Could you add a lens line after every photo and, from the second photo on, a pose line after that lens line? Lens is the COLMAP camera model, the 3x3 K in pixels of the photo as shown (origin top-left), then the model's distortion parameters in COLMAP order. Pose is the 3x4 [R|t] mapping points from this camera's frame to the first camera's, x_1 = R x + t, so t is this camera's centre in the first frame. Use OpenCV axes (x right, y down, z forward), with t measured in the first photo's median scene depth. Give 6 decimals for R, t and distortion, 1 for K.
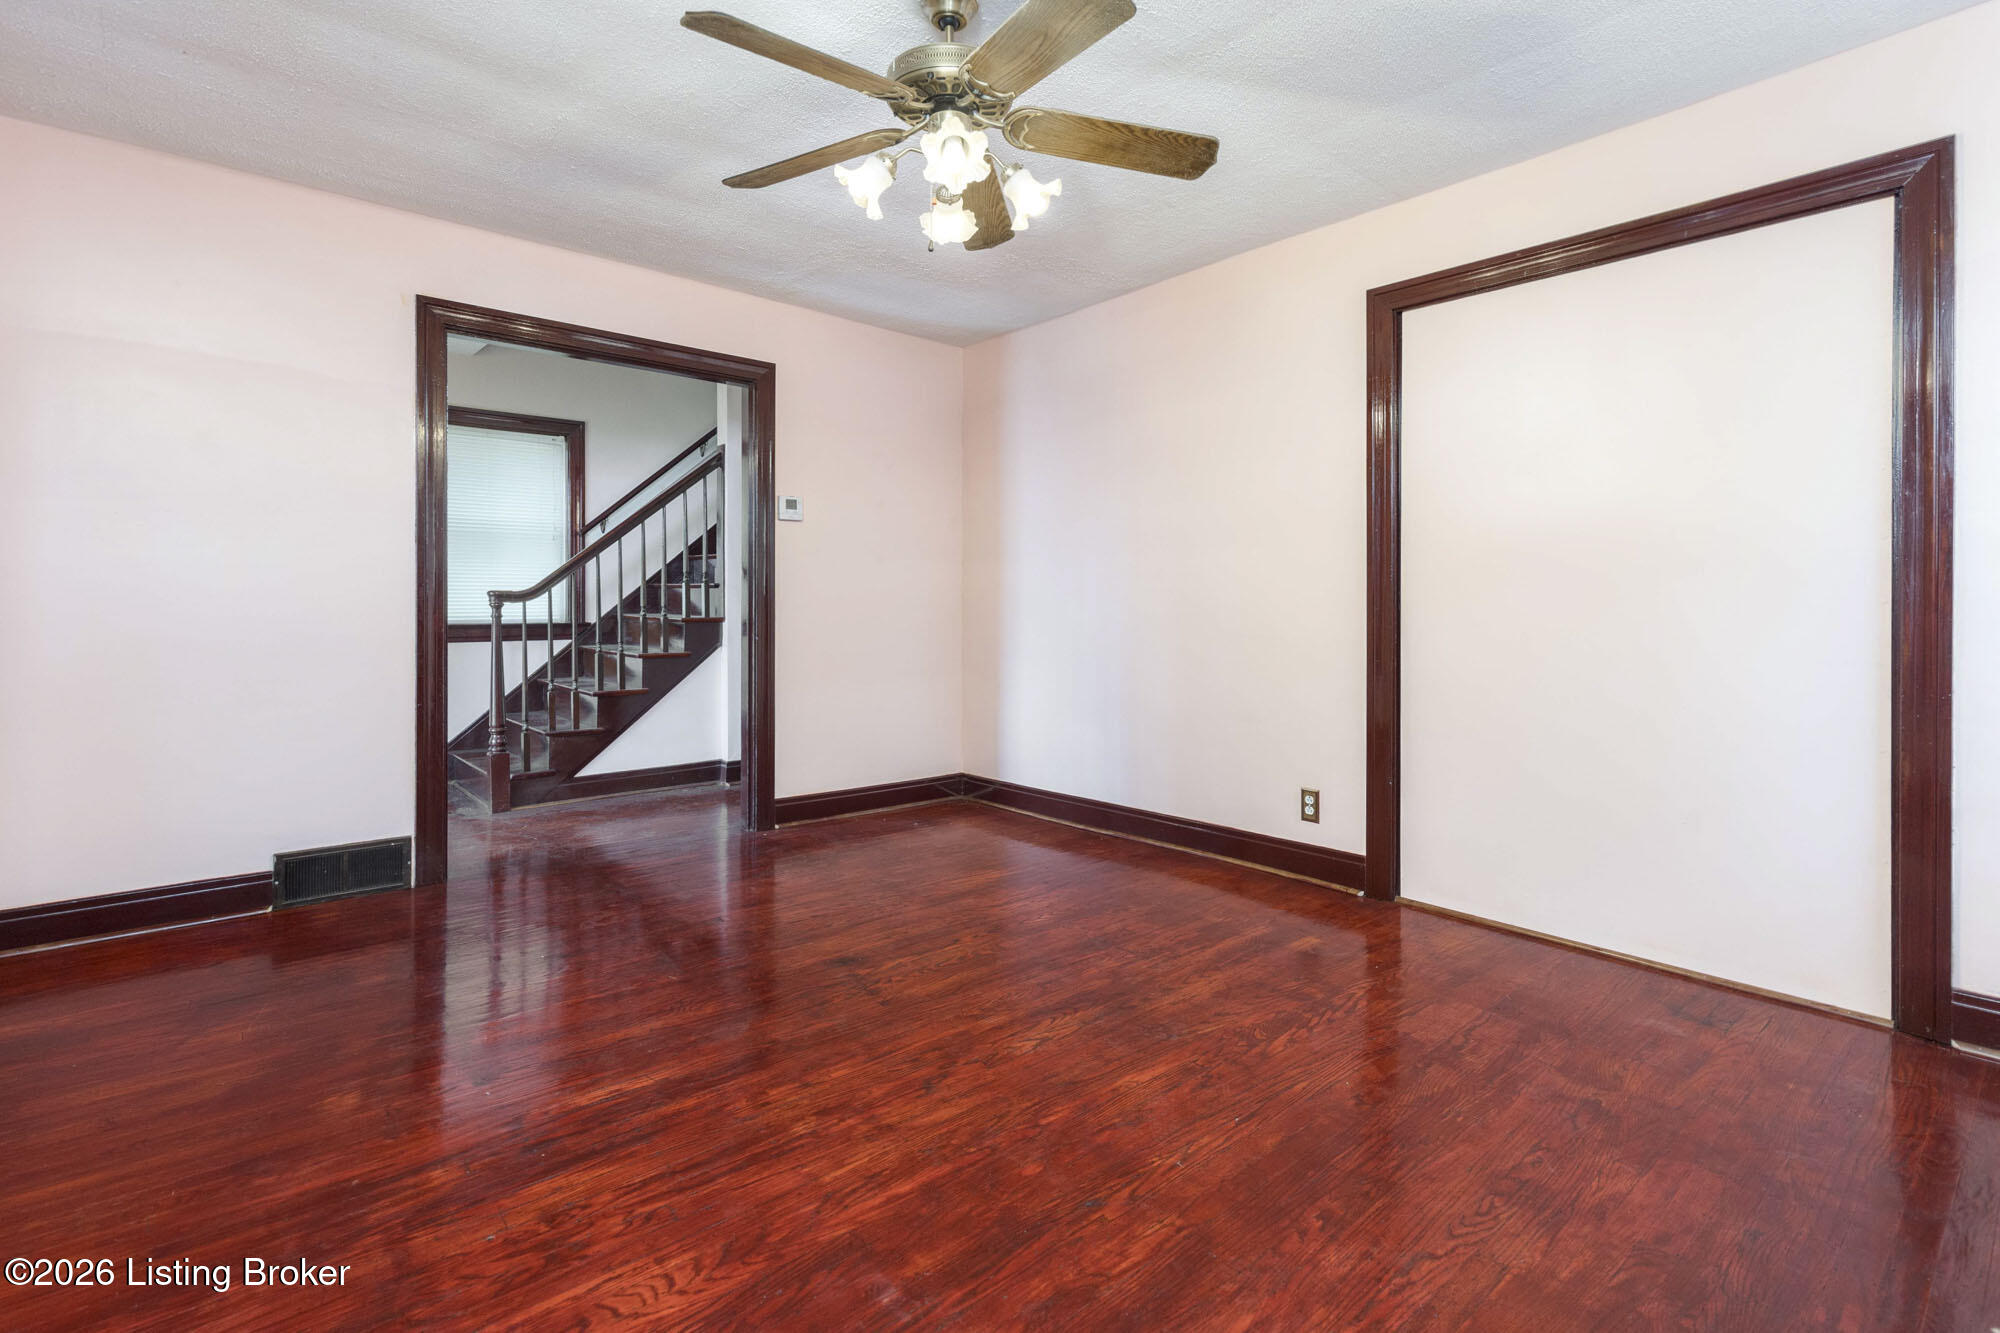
lens RADIAL K [[925.0, 0, 998.5], [0, 925.0, 612.7], [0, 0, 1]] dist [0.001398, -0.000274]
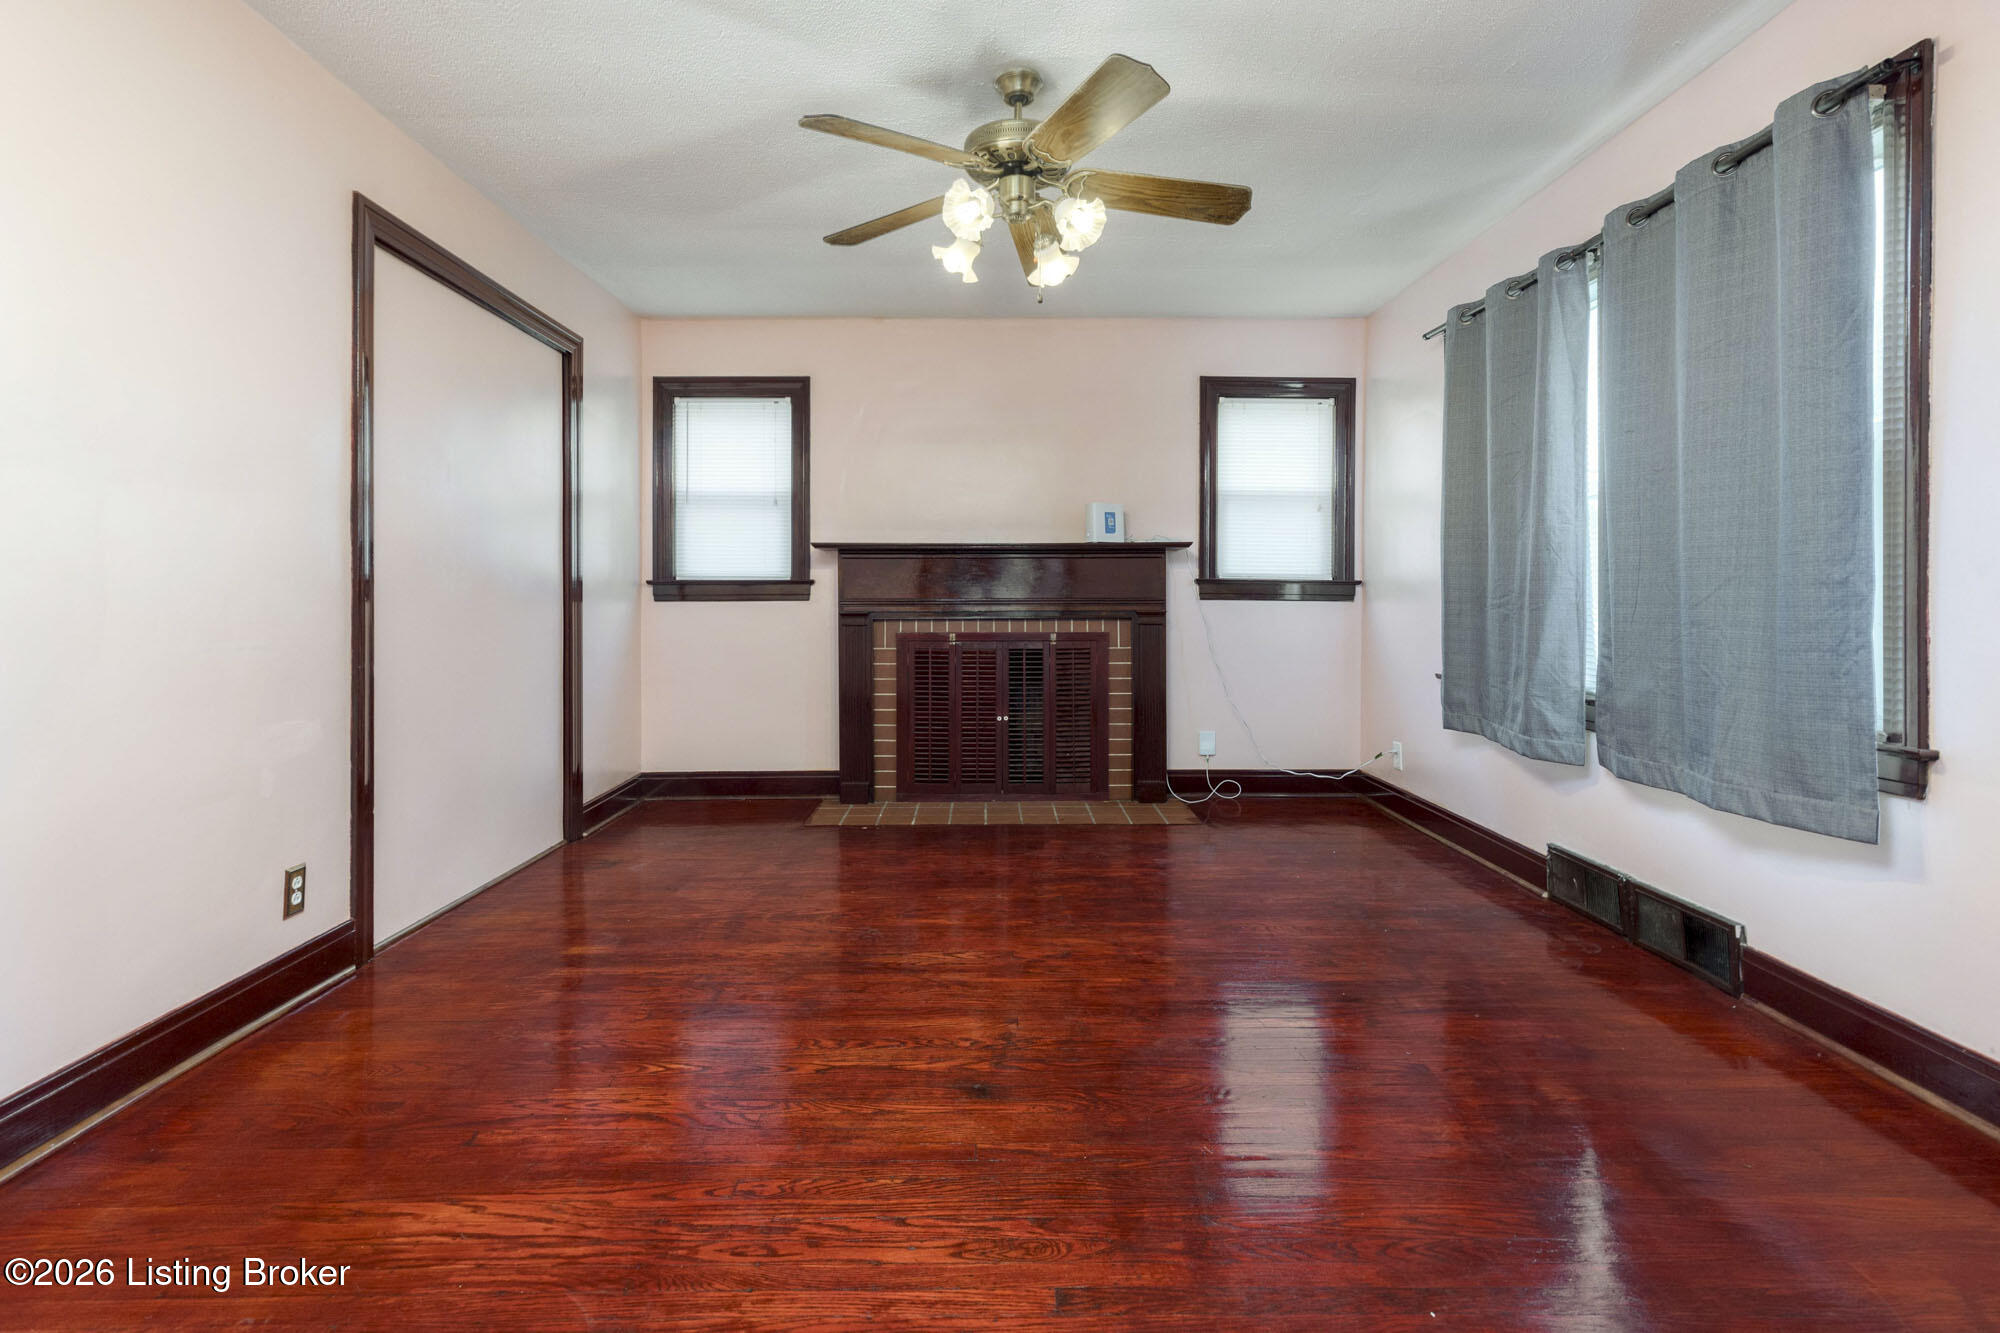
lens RADIAL K [[925.0, 0, 995.7], [0, 925.0, 589.8], [0, 0, 1]] dist [0.001398, -0.000274]
pose [[-0.757357, 0.002465, 0.652996, -0.665368], [0.004941, 0.999986, 0.001956, -0.015229], [-0.652982, 0.004708, -0.757359, 1.581709]]
